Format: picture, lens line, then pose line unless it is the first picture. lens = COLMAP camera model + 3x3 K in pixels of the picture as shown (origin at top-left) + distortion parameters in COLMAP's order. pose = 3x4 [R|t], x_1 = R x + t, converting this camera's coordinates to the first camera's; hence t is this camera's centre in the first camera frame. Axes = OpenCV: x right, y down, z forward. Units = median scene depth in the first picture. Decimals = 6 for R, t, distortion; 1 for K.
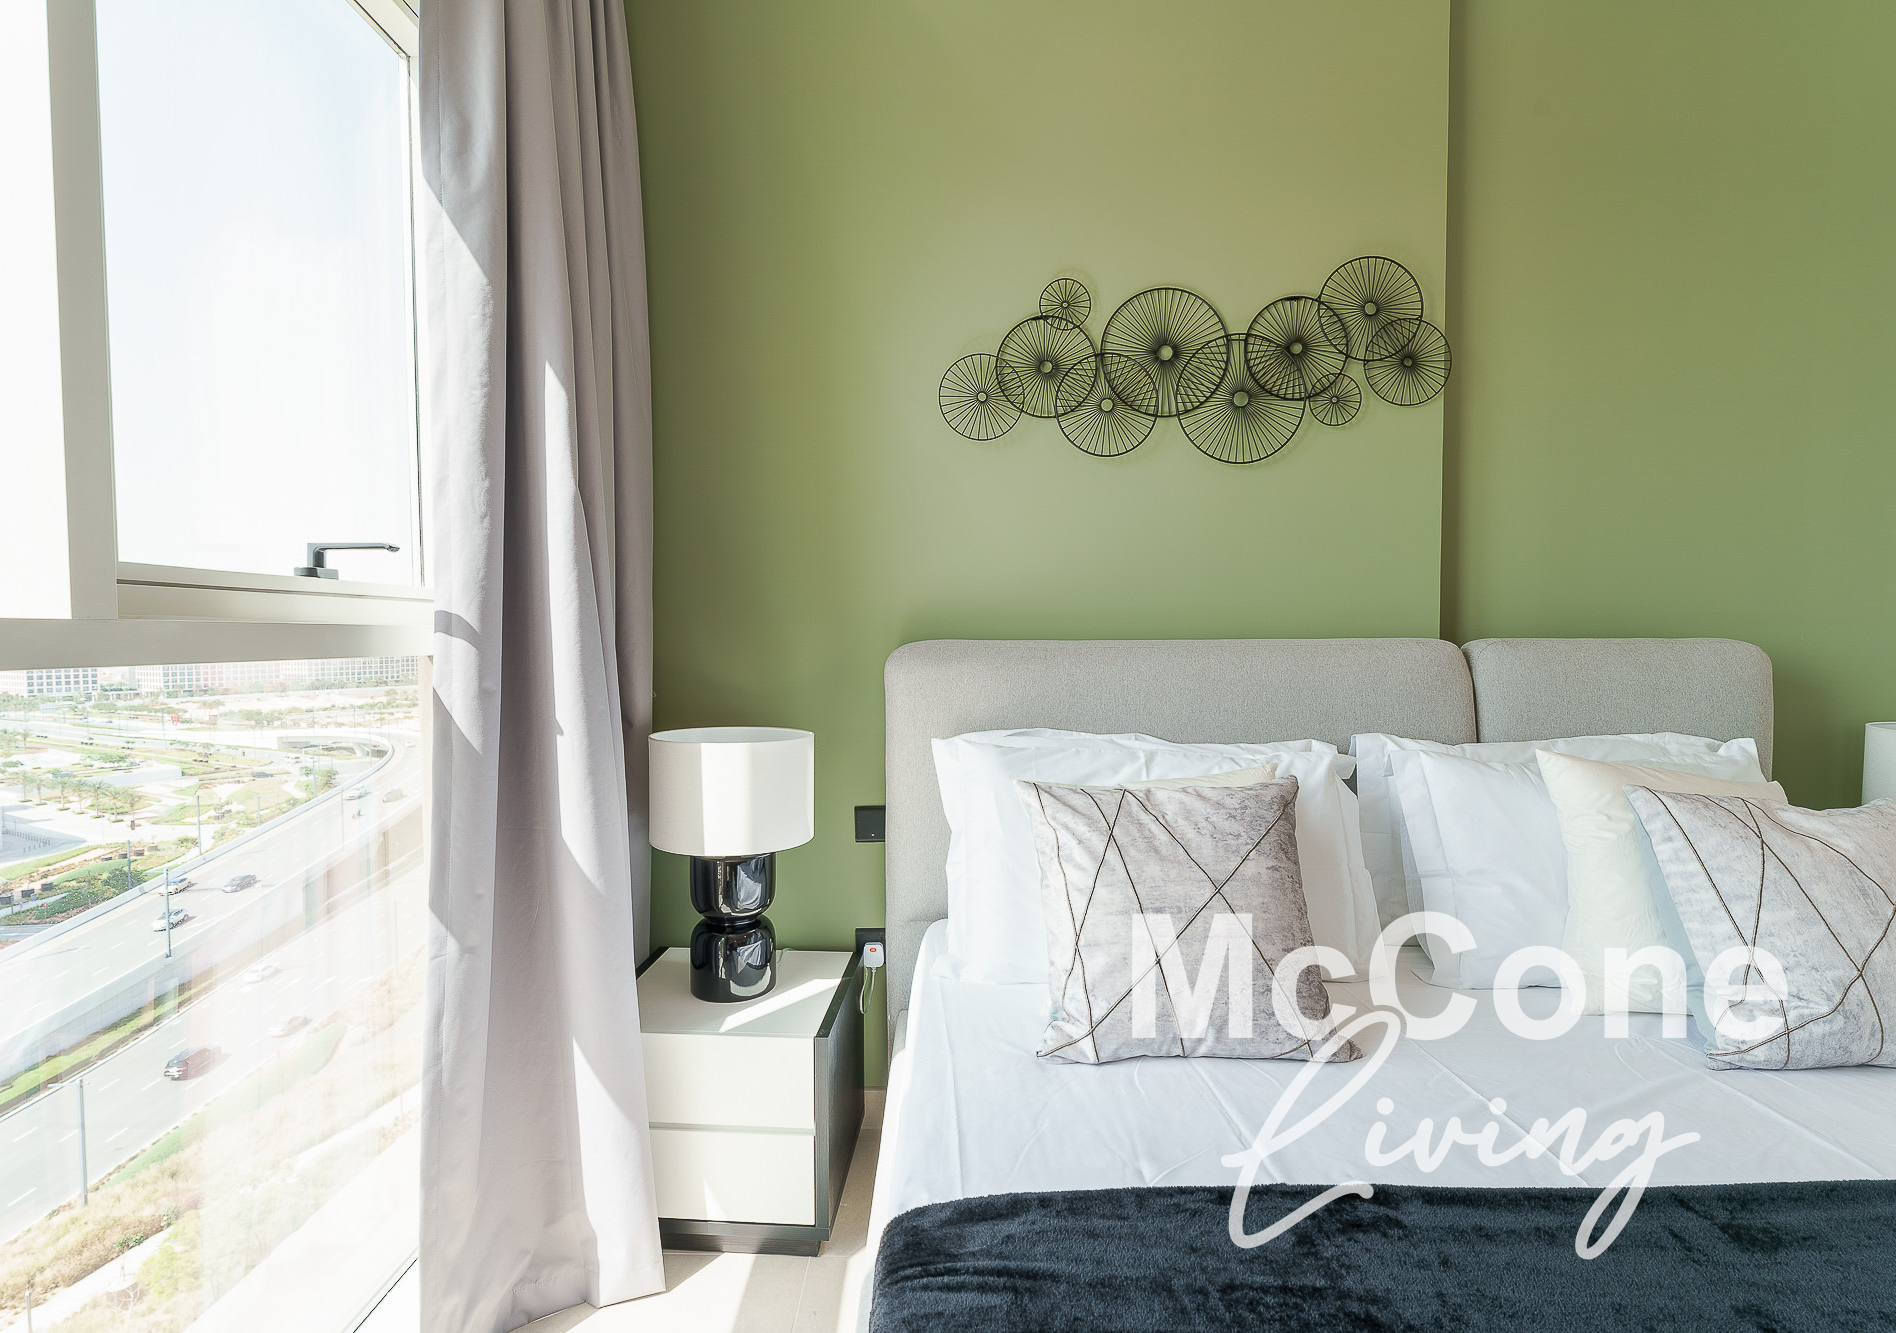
lens RADIAL K [[897.9, 0, 931.5], [0, 897.9, 669.2], [0, 0, 1]] dist [-0.001296, 0.001910]
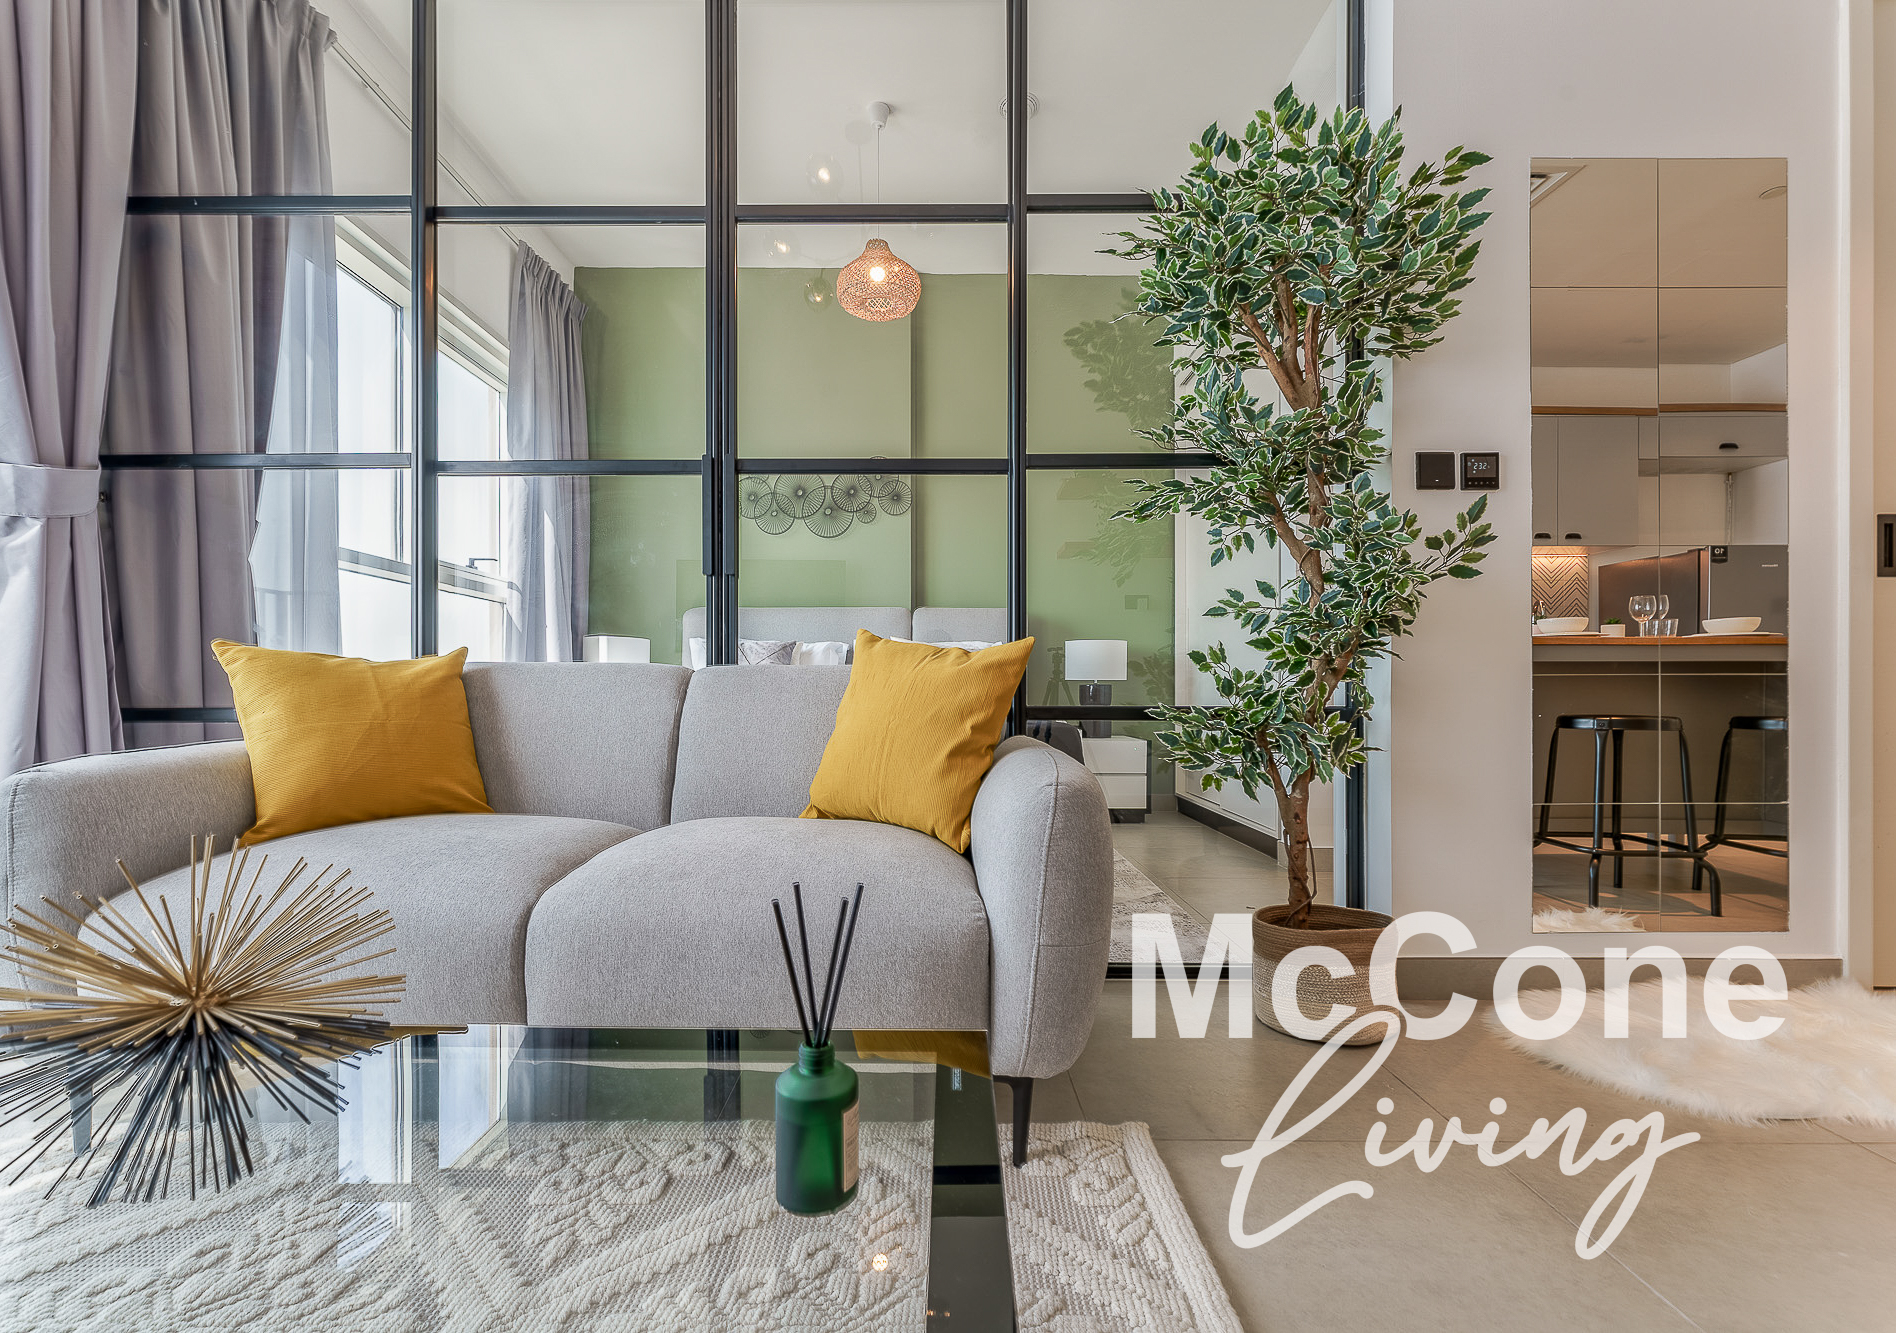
lens RADIAL K [[809.9, 0, 944.0], [0, 809.9, 699.3], [0, 0, 1]] dist [-0.003971, 0.002453]
pose [[0.999219, 0.002568, 0.039426, 0.580909], [-0.001383, 0.999547, -0.030061, 0.292580], [-0.039485, 0.029983, 0.998770, -1.265233]]
